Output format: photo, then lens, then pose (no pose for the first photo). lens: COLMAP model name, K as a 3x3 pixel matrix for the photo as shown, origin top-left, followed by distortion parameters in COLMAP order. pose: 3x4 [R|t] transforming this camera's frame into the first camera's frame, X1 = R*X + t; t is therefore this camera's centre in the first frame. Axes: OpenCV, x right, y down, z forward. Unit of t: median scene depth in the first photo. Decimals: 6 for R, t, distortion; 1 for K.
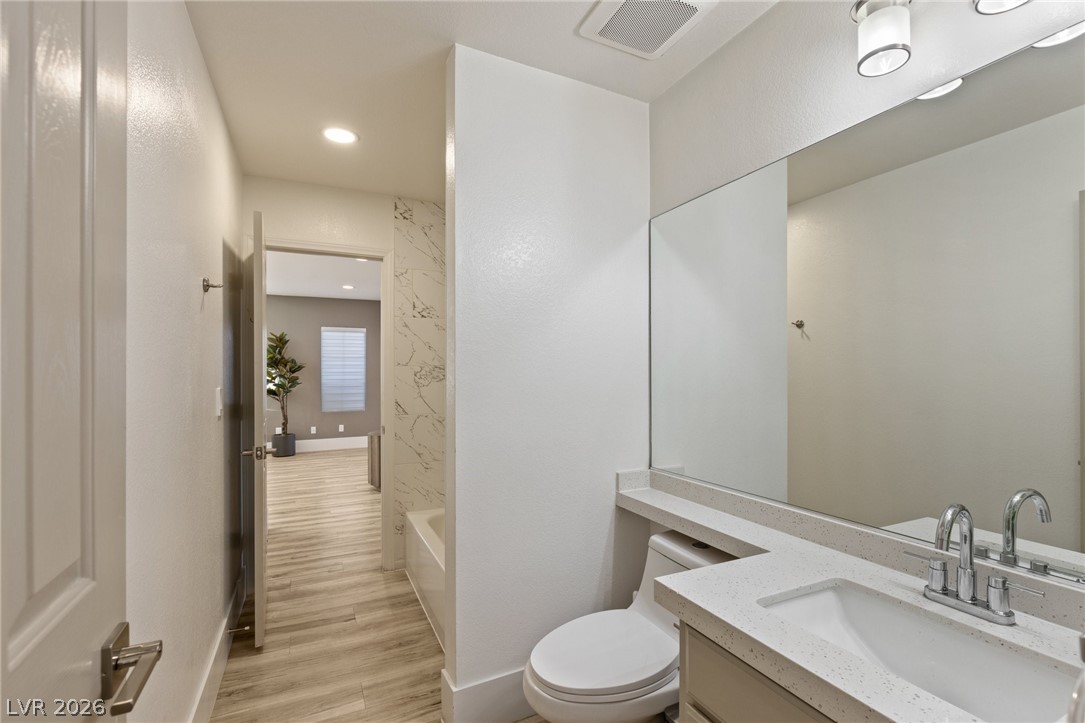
lens RADIAL K [[490.8, 0, 541.7], [0, 490.8, 372.1], [0, 0, 1]] dist [0.002816, 0.000390]
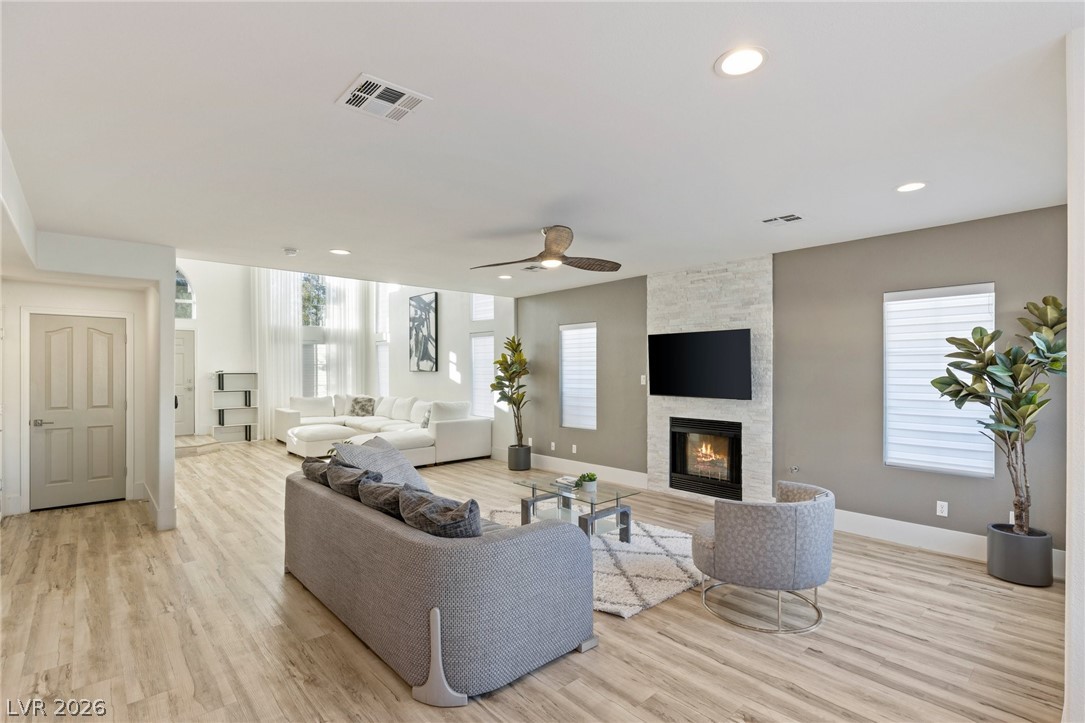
lens RADIAL K [[515.7, 0, 538.9], [0, 515.7, 368.0], [0, 0, 1]] dist [0.009407, 0.000057]
pose [[0.277658, -0.001882, -0.960678, 0.417832], [0.005392, 0.999985, -0.000401, -0.019951], [0.960665, -0.005068, 0.277664, 0.767404]]
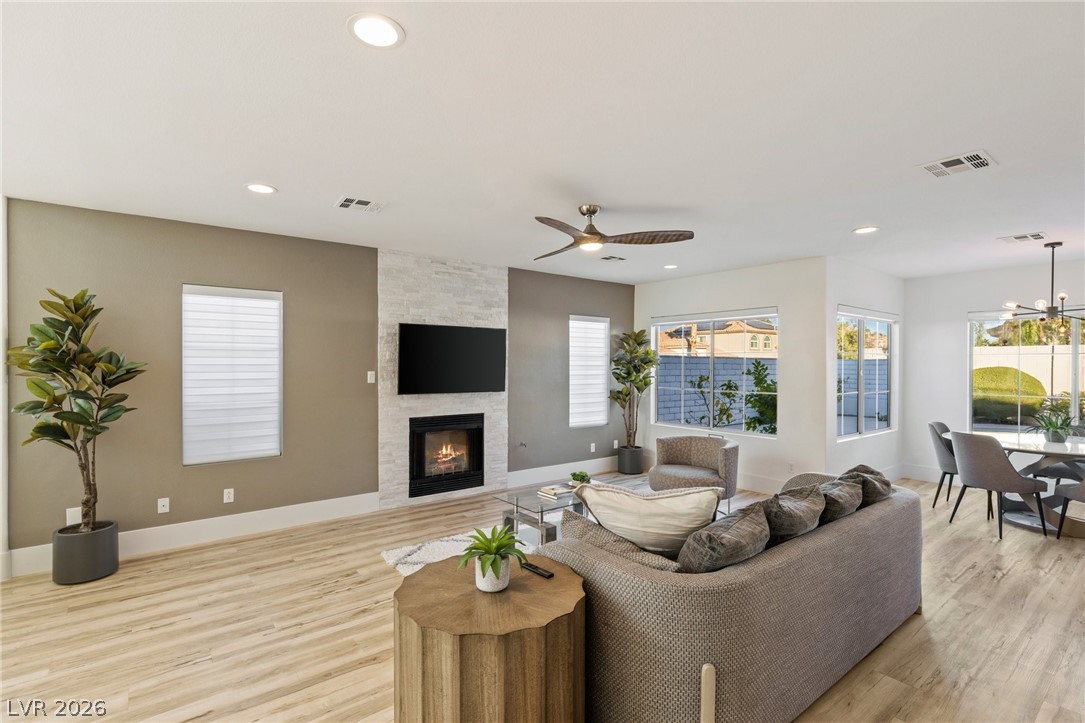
lens RADIAL K [[523.9, 0, 562.2], [0, 523.9, 366.5], [0, 0, 1]] dist [-0.003362, -0.001098]
pose [[0.970858, 0.002888, 0.239638, -0.229828], [-0.003801, 0.999987, 0.003346, -0.017253], [-0.239625, -0.004159, 0.970857, 0.455115]]
